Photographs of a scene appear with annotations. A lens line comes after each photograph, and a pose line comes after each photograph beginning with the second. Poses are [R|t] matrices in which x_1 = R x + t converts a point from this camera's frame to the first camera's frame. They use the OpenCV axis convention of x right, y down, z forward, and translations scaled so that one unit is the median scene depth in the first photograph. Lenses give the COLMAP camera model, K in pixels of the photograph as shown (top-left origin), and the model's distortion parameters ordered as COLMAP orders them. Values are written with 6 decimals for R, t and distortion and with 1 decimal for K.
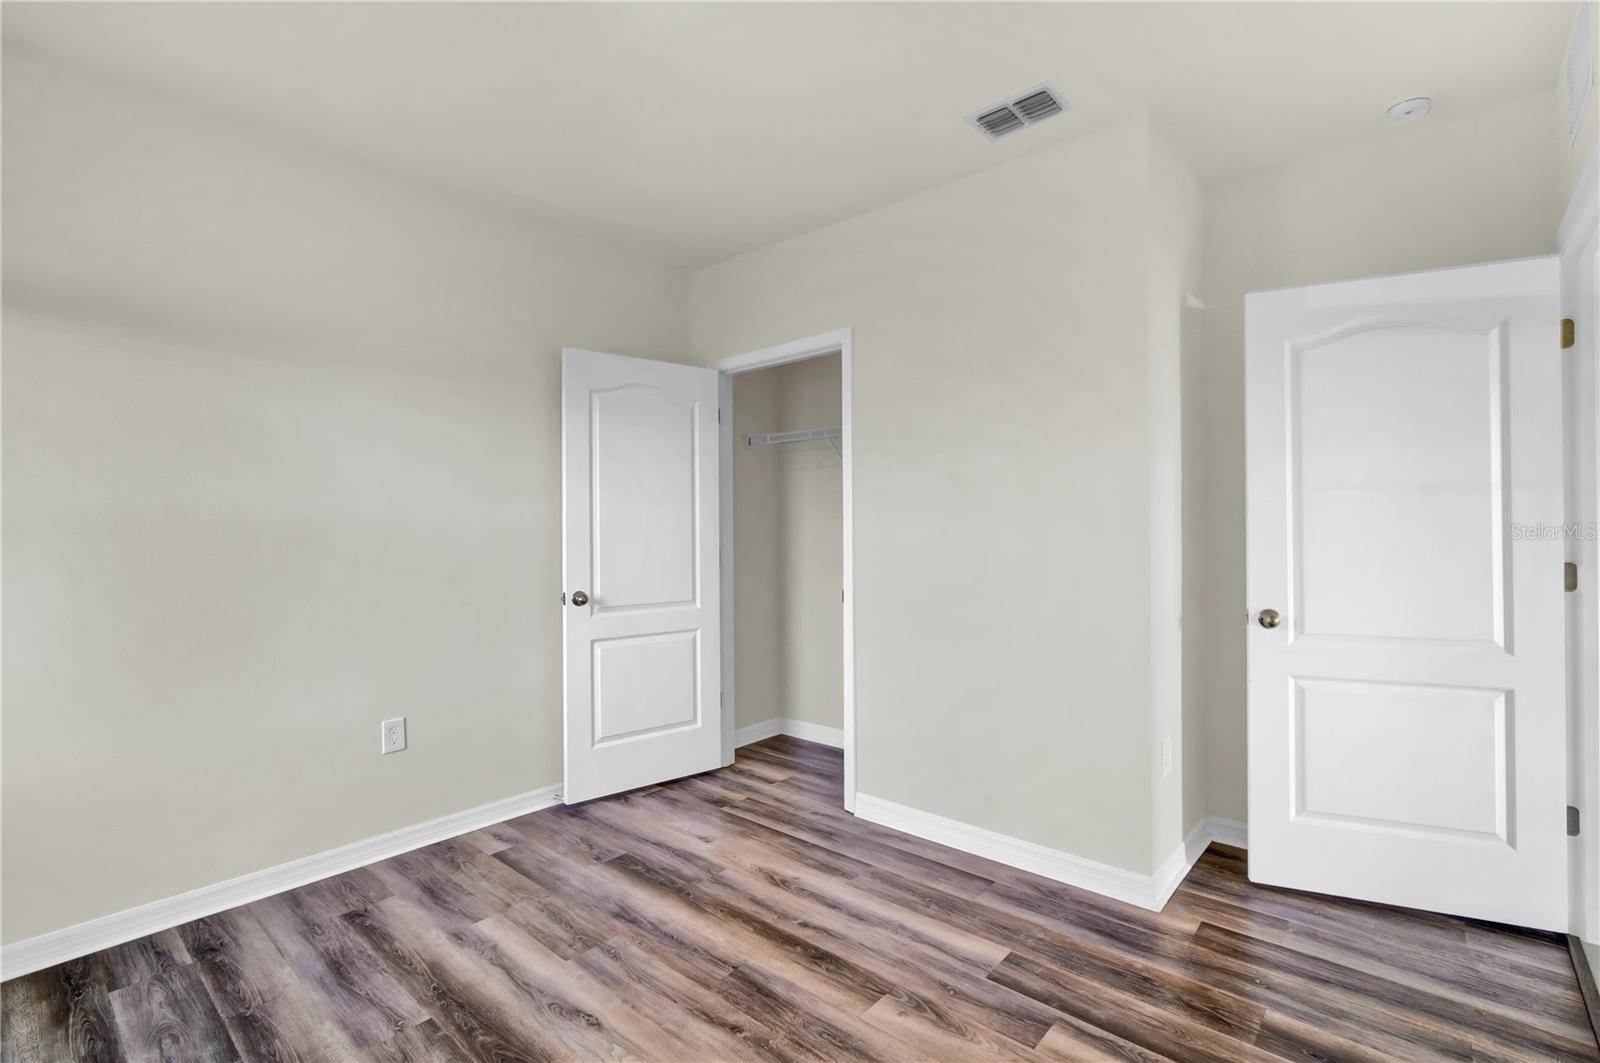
lens RADIAL K [[724.8, 0, 795.0], [0, 724.8, 529.8], [0, 0, 1]] dist [0.003264, 0.000245]
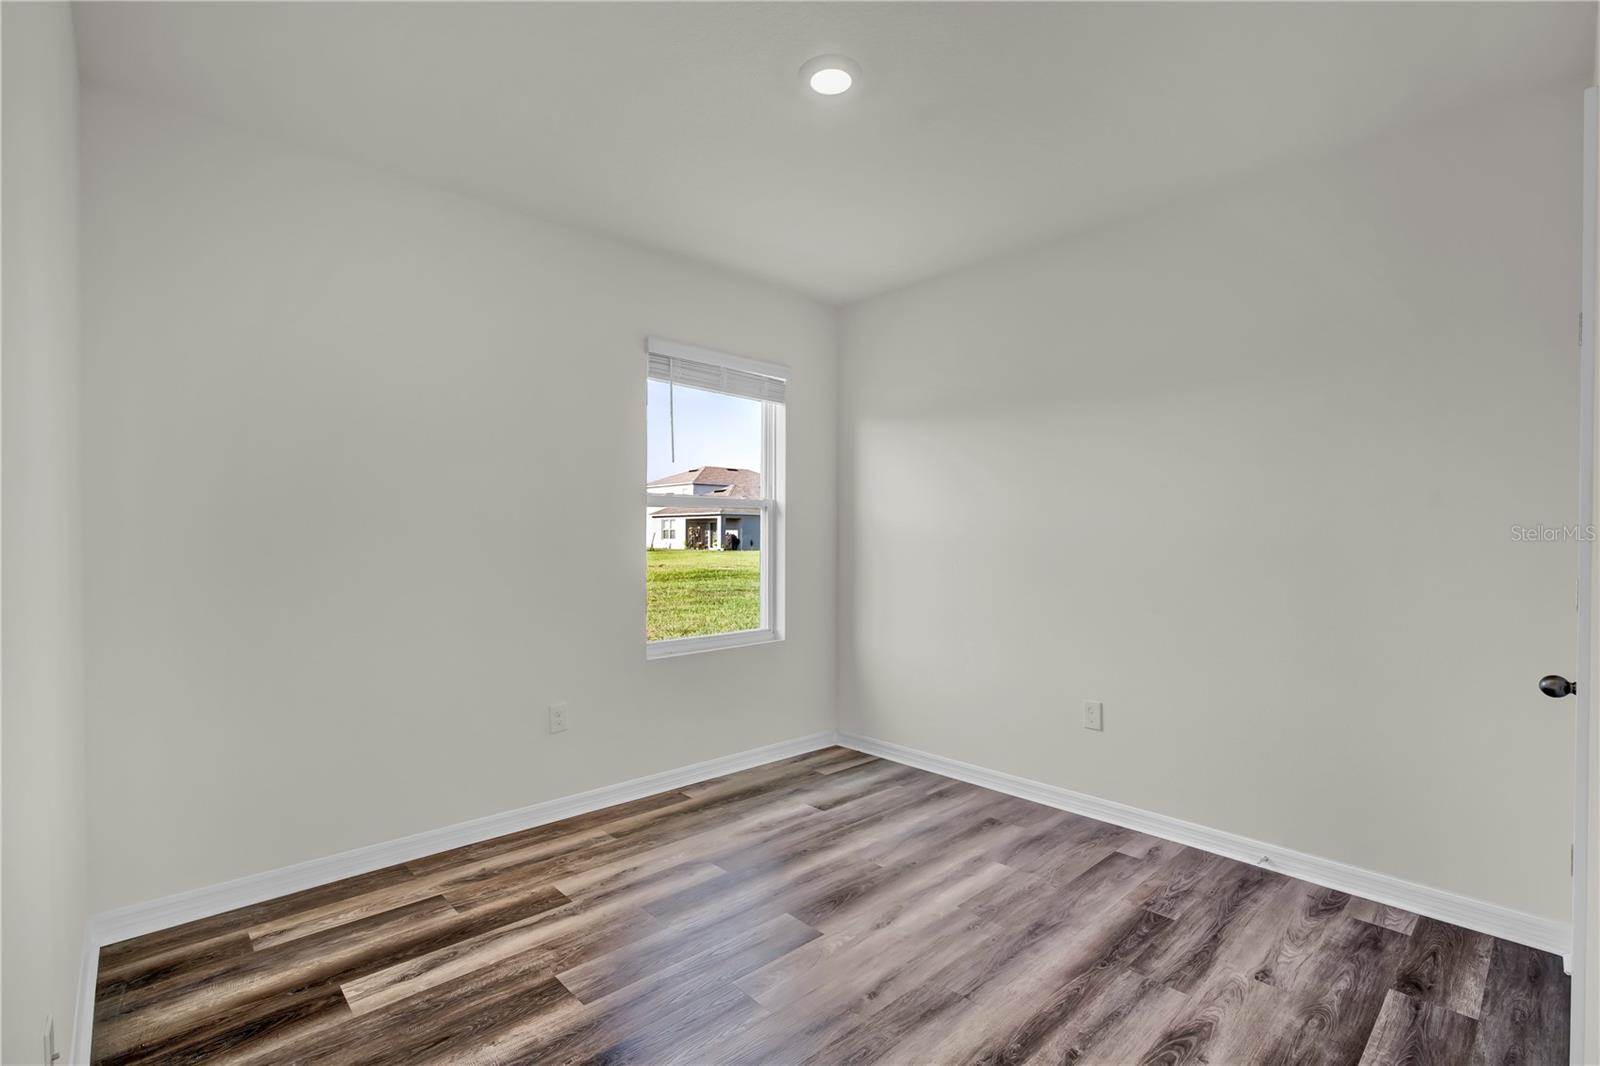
lens RADIAL K [[724.8, 0, 794.6], [0, 724.8, 534.4], [0, 0, 1]] dist [0.003264, 0.000245]
pose [[-0.090241, 0.001479, -0.995919, 0.733110], [-0.002673, 0.999995, 0.001727, -0.010598], [0.995916, 0.002818, -0.090237, 0.698424]]
